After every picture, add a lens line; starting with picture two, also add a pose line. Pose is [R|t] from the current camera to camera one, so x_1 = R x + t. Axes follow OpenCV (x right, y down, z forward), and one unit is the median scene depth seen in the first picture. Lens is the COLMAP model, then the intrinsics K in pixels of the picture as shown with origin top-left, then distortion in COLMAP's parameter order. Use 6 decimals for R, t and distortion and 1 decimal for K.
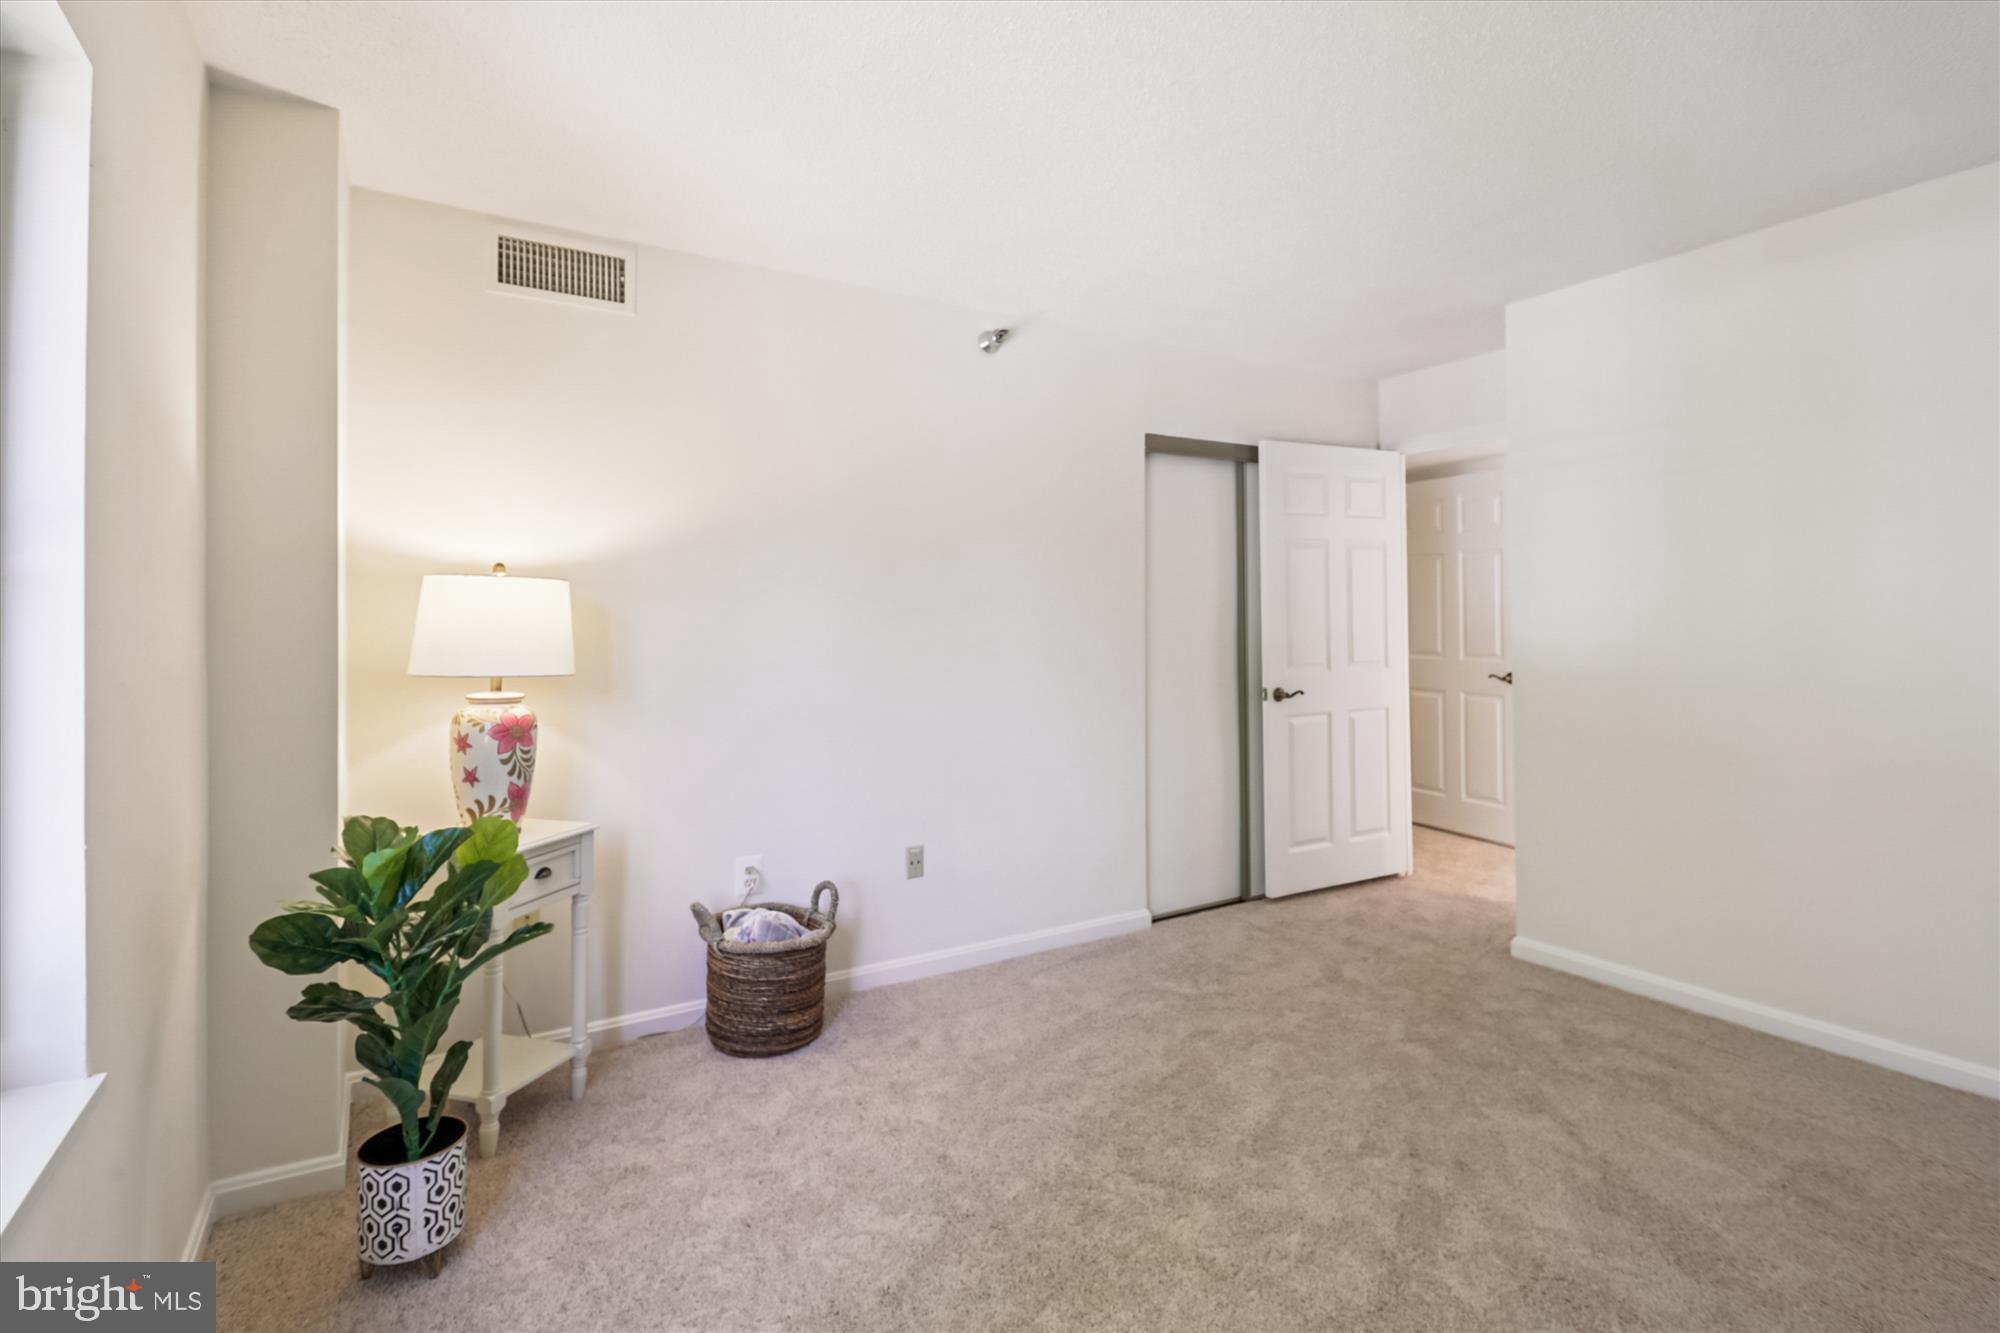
lens RADIAL K [[956.2, 0, 999.6], [0, 956.2, 643.8], [0, 0, 1]] dist [0.018352, -0.007213]
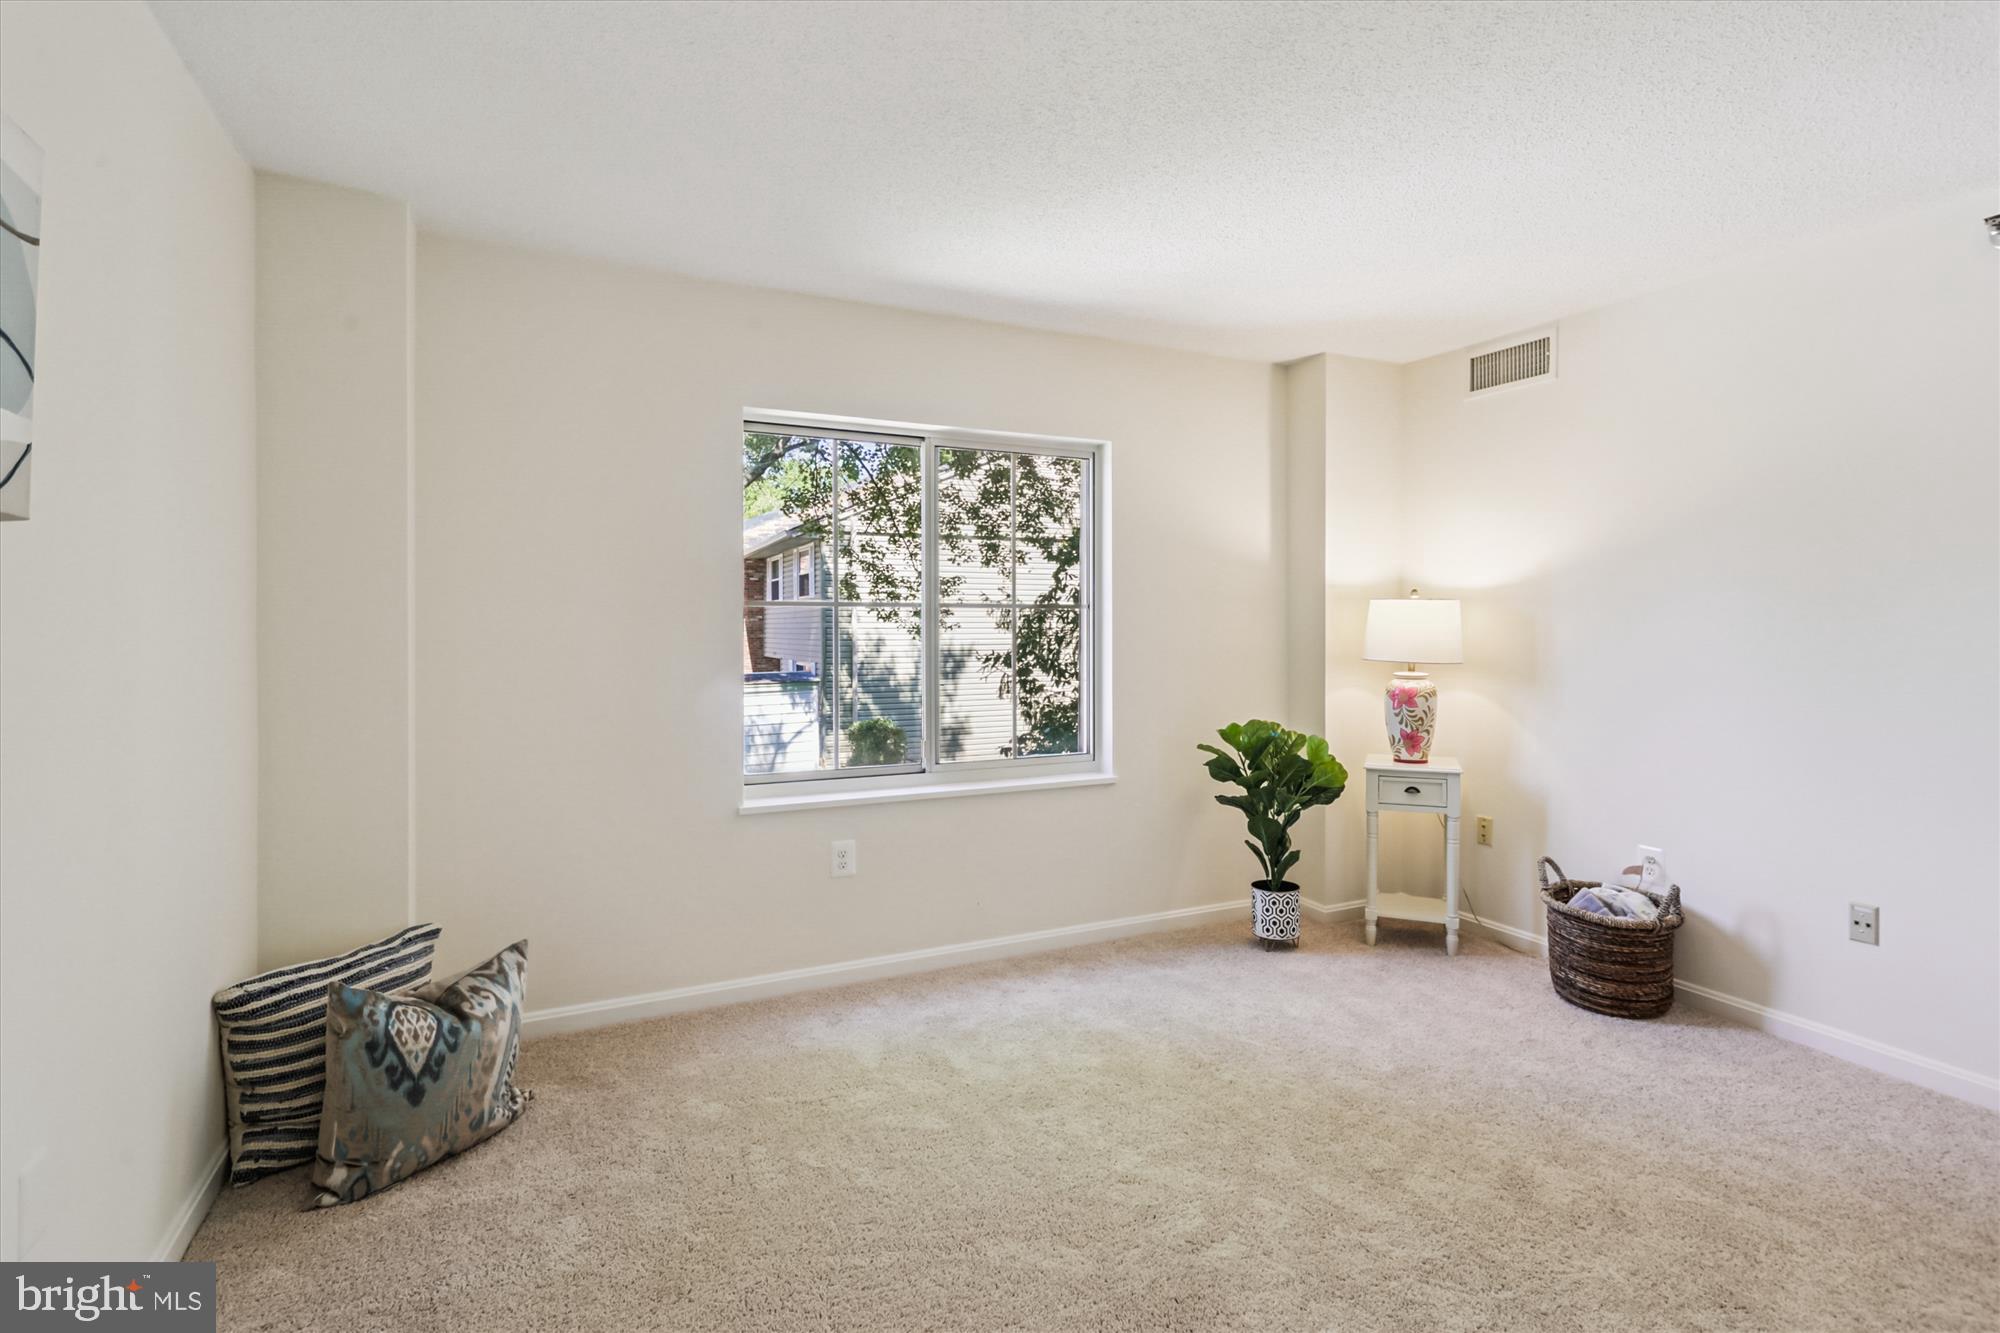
lens RADIAL K [[956.2, 0, 999.6], [0, 956.2, 643.8], [0, 0, 1]] dist [0.018352, -0.007213]
pose [[-0.106184, 0.030587, -0.993876, 0.997812], [-0.008549, 0.999462, 0.031672, -0.035228], [0.994310, 0.011860, -0.105866, 0.447957]]
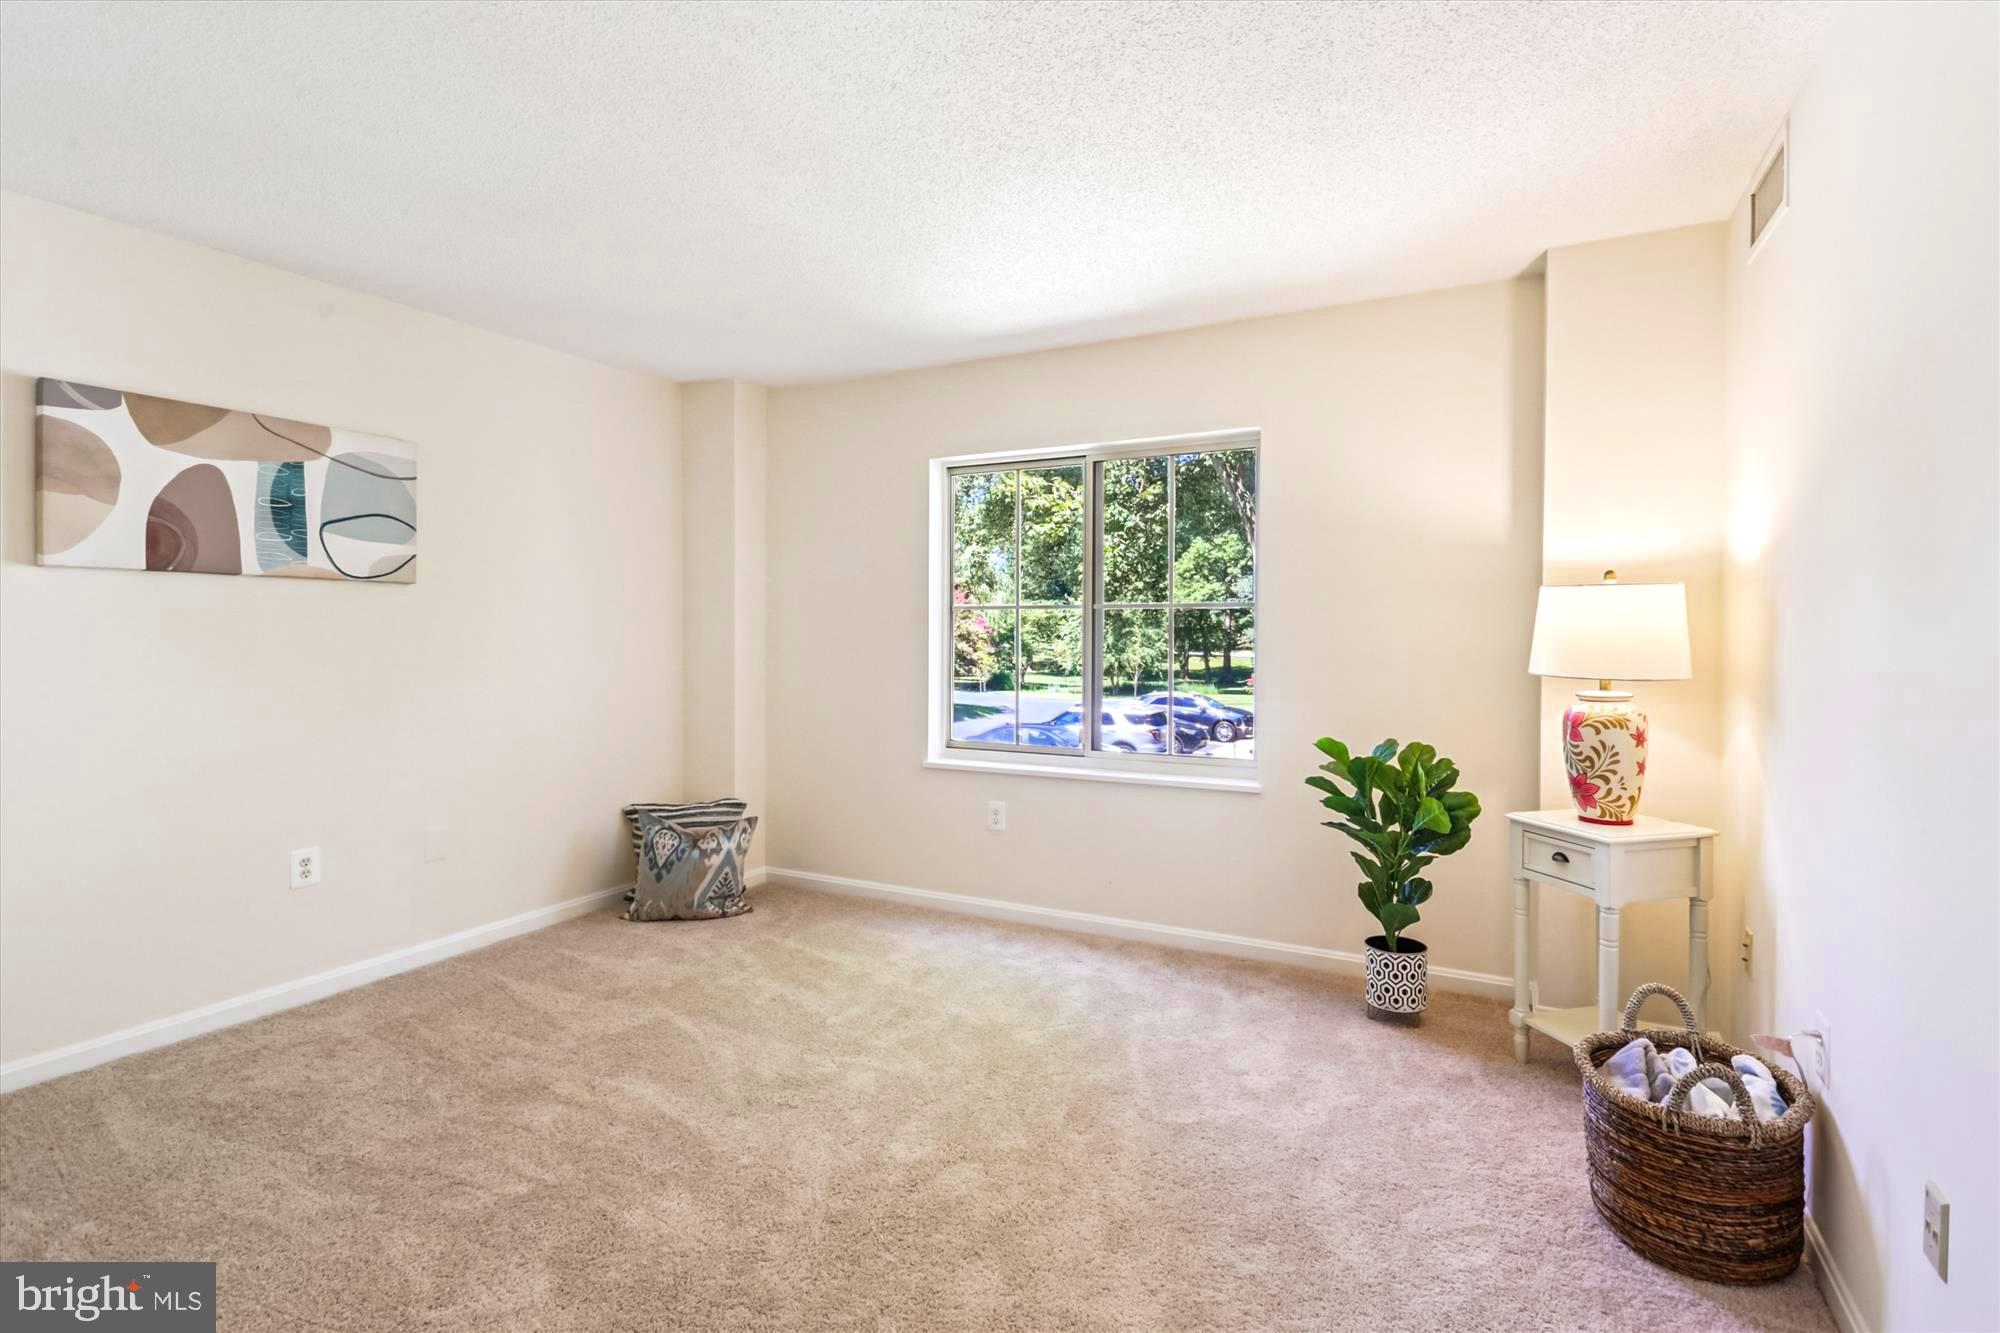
lens RADIAL K [[956.2, 0, 999.6], [0, 956.2, 643.8], [0, 0, 1]] dist [0.018352, -0.007213]
pose [[-0.859849, 0.014179, -0.510352, 0.556758], [0.001090, 0.999663, 0.025937, -0.028781], [0.510548, 0.021746, -0.859574, 1.429653]]
